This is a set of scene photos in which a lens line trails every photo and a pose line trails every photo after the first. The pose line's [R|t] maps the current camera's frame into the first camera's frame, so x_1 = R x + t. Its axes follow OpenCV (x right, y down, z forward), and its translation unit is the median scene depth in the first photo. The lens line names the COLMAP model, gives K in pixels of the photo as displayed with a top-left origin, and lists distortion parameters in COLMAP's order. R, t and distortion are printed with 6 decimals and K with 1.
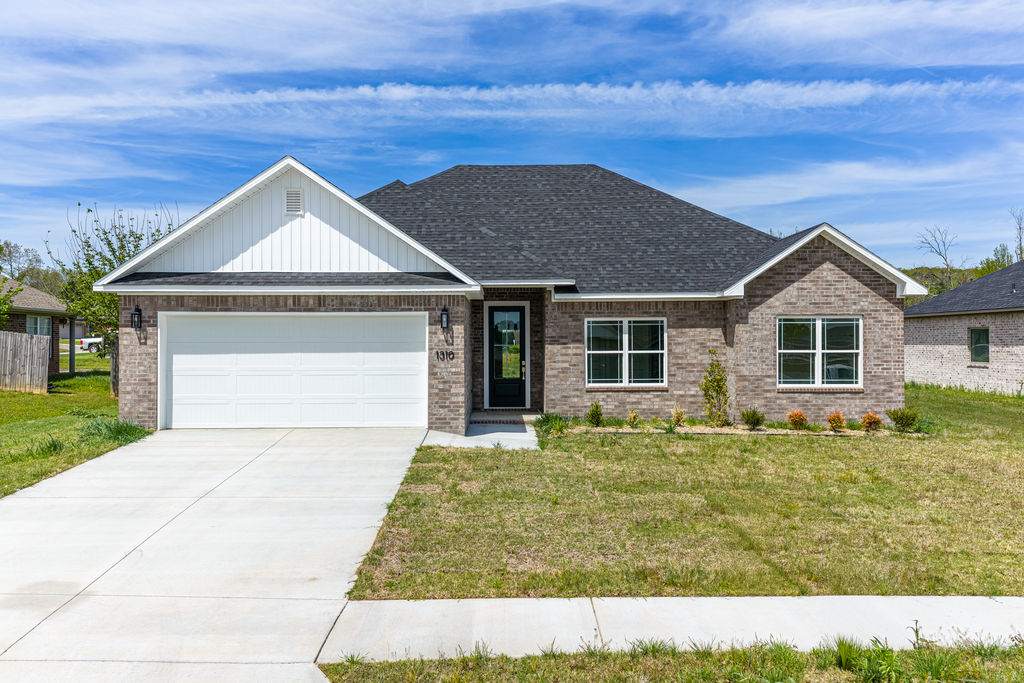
lens RADIAL K [[839.8, 0, 514.7], [0, 839.8, 342.6], [0, 0, 1]] dist [0.080162, -0.057545]
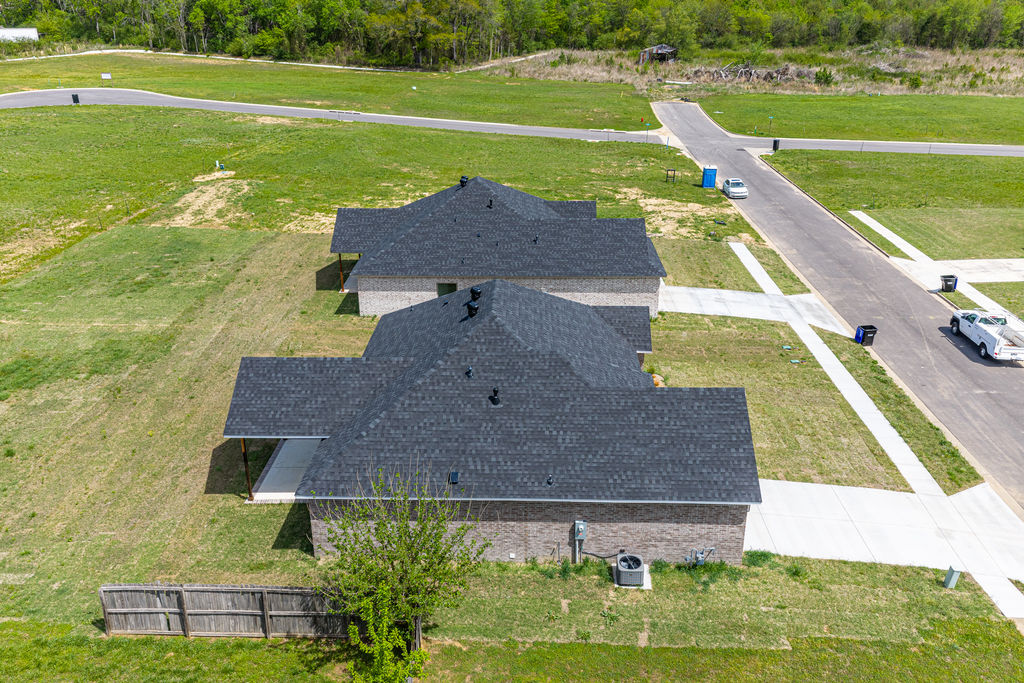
lens RADIAL K [[839.8, 0, 514.7], [0, 839.8, 342.6], [0, 0, 1]] dist [0.080162, -0.057545]
pose [[0.043842, -0.388665, 0.920336, -1.730506], [0.002597, 0.921263, 0.388932, -0.912594], [-0.999035, -0.014662, 0.041400, 1.242551]]
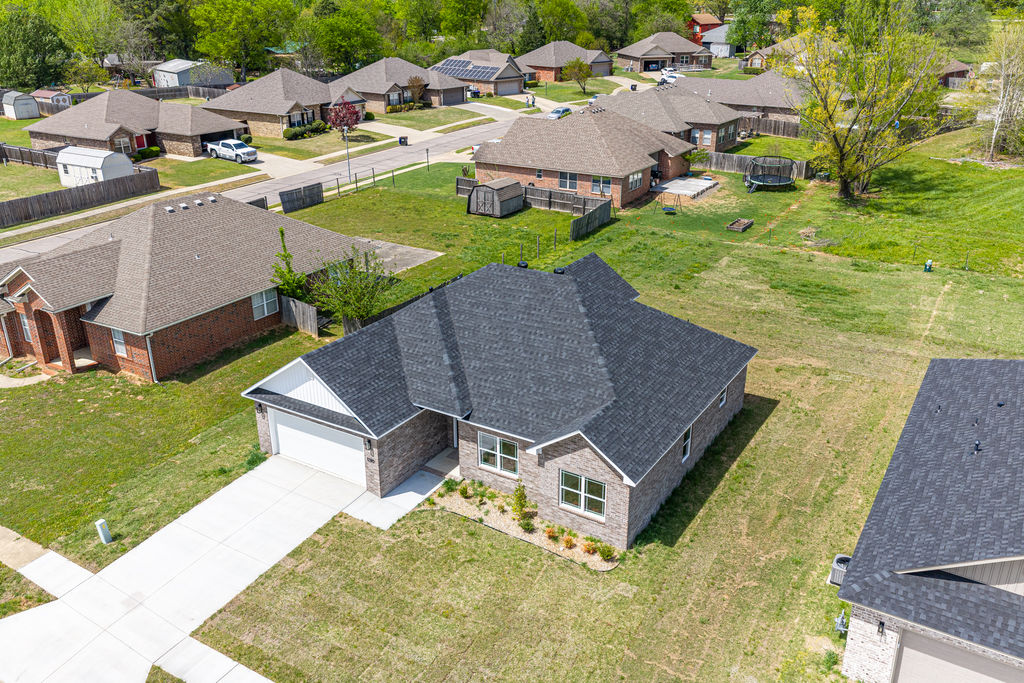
lens RADIAL K [[839.8, 0, 514.7], [0, 839.8, 342.6], [0, 0, 1]] dist [0.080162, -0.057545]
pose [[0.841575, 0.207042, -0.498884, 0.999492], [0.000099, 0.923560, 0.383455, -0.882063], [0.540140, -0.322755, 0.777224, -0.236108]]
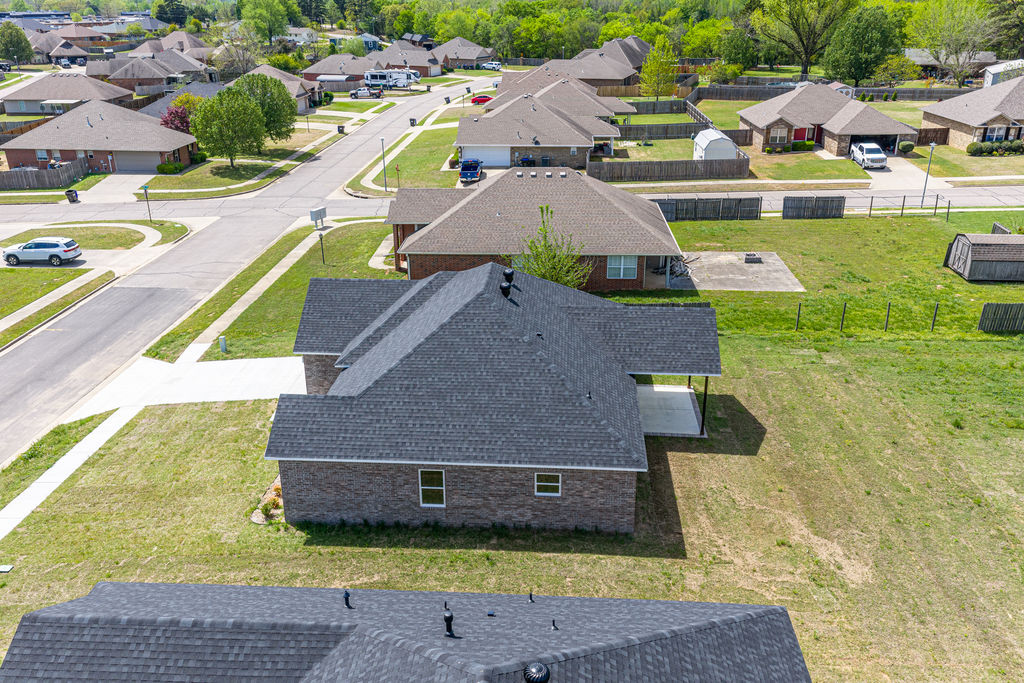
lens RADIAL K [[839.8, 0, 514.7], [0, 839.8, 342.6], [0, 0, 1]] dist [0.080162, -0.057545]
pose [[-0.087629, 0.382992, -0.919586, 1.847005], [0.007819, 0.923373, 0.383824, -0.885866], [0.996122, 0.026444, -0.083909, 1.593952]]
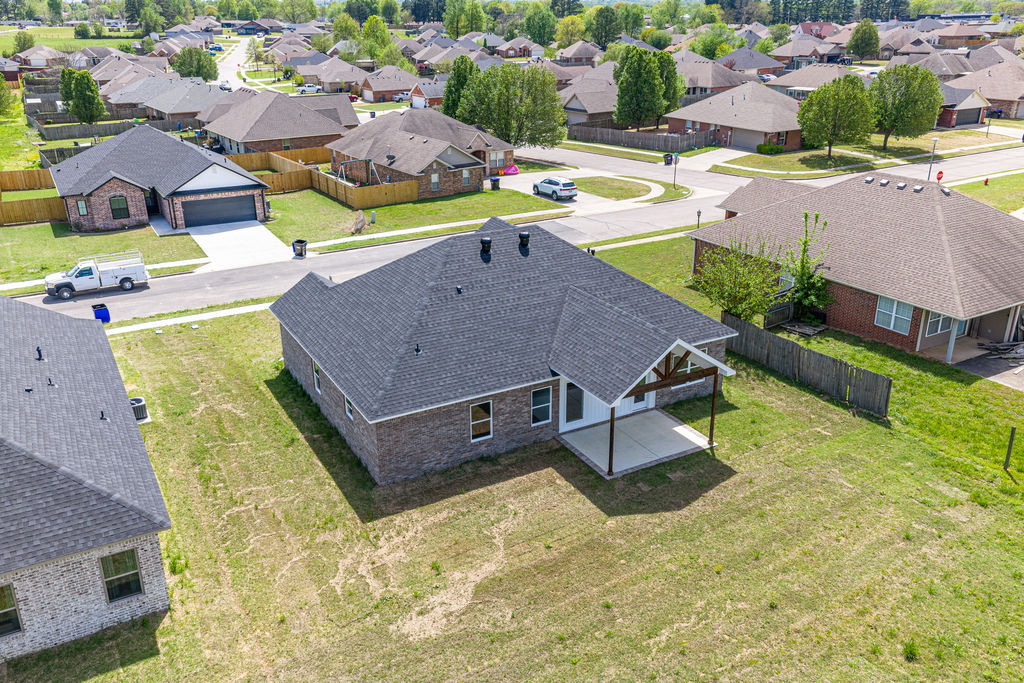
lens RADIAL K [[839.8, 0, 514.7], [0, 839.8, 342.6], [0, 0, 1]] dist [0.080162, -0.057545]
pose [[-0.879858, 0.184822, -0.437826, 0.883612], [0.010693, 0.928744, 0.370568, -0.768734], [0.475117, 0.321365, -0.819139, 3.070348]]
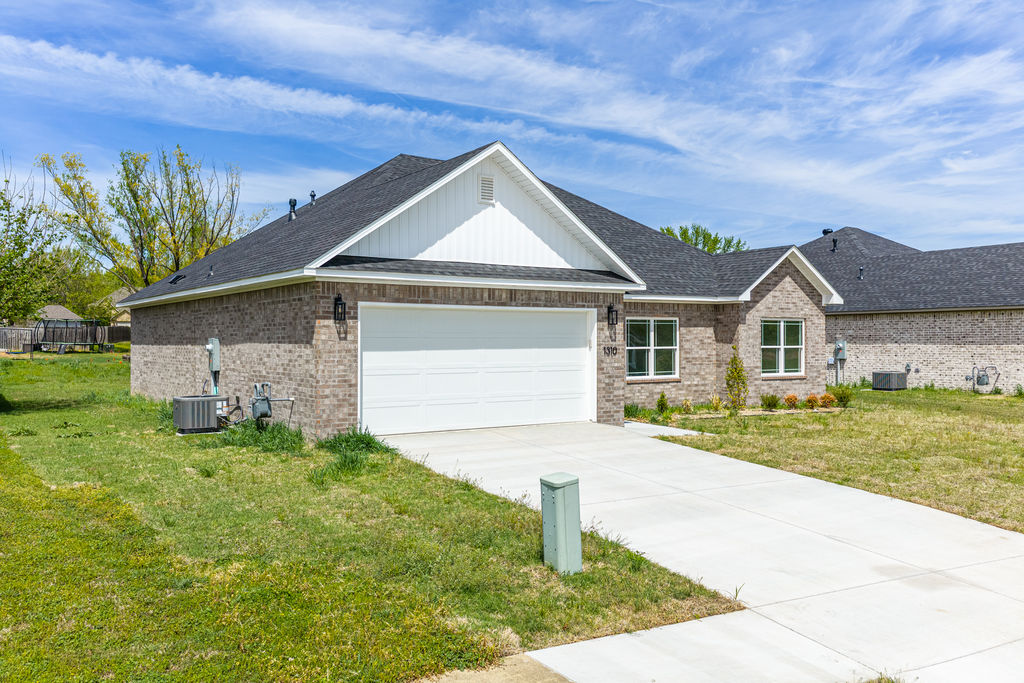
lens RADIAL K [[839.8, 0, 514.7], [0, 839.8, 342.6], [0, 0, 1]] dist [0.080162, -0.057545]
pose [[0.832722, 0.000705, 0.553691, -0.668269], [-0.001517, 0.999998, 0.001008, 0.003506], [-0.553690, -0.001679, 0.832721, 0.175152]]
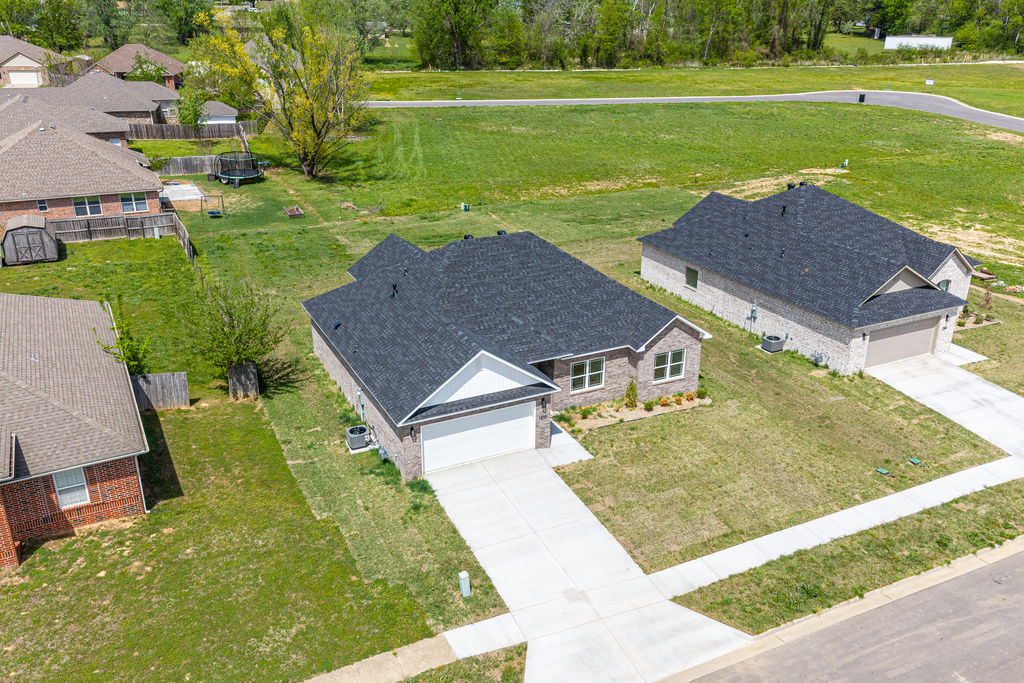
lens RADIAL K [[839.8, 0, 514.7], [0, 839.8, 342.6], [0, 0, 1]] dist [0.080162, -0.057545]
pose [[0.902831, -0.158351, 0.399775, -0.875658], [-0.004395, 0.926275, 0.376824, -0.872791], [-0.429972, -0.341965, 0.835574, -0.643992]]
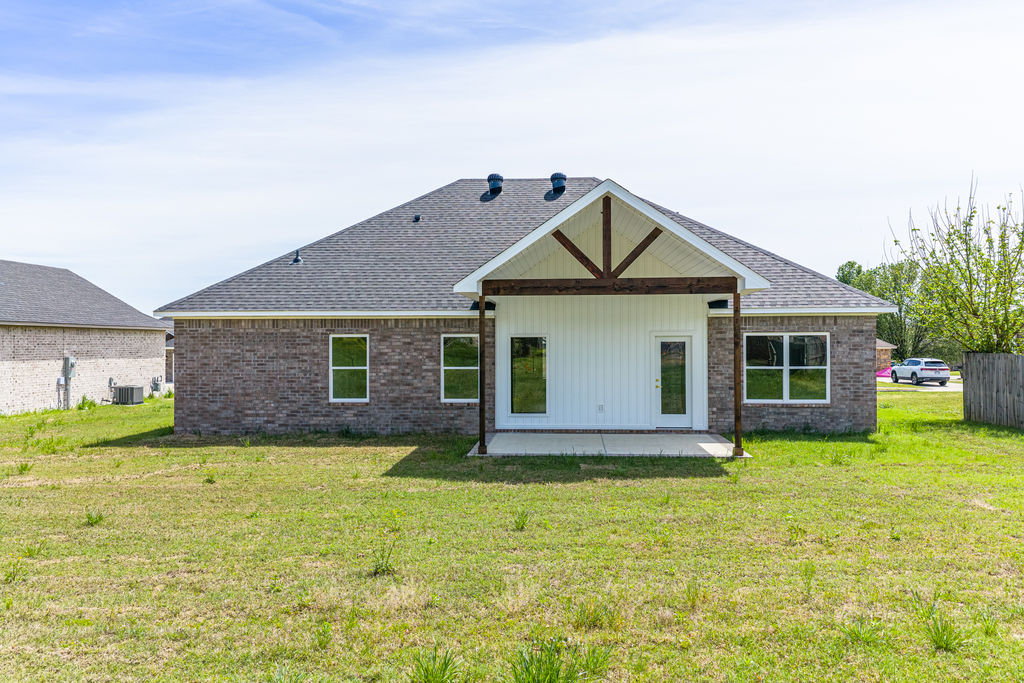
lens RADIAL K [[839.8, 0, 514.7], [0, 839.8, 342.6], [0, 0, 1]] dist [0.080162, -0.057545]
pose [[-0.996555, 0.007104, 0.082624, -0.071009], [0.006890, 0.999972, -0.002880, -0.015913], [-0.082642, -0.002301, -0.996577, 2.733656]]
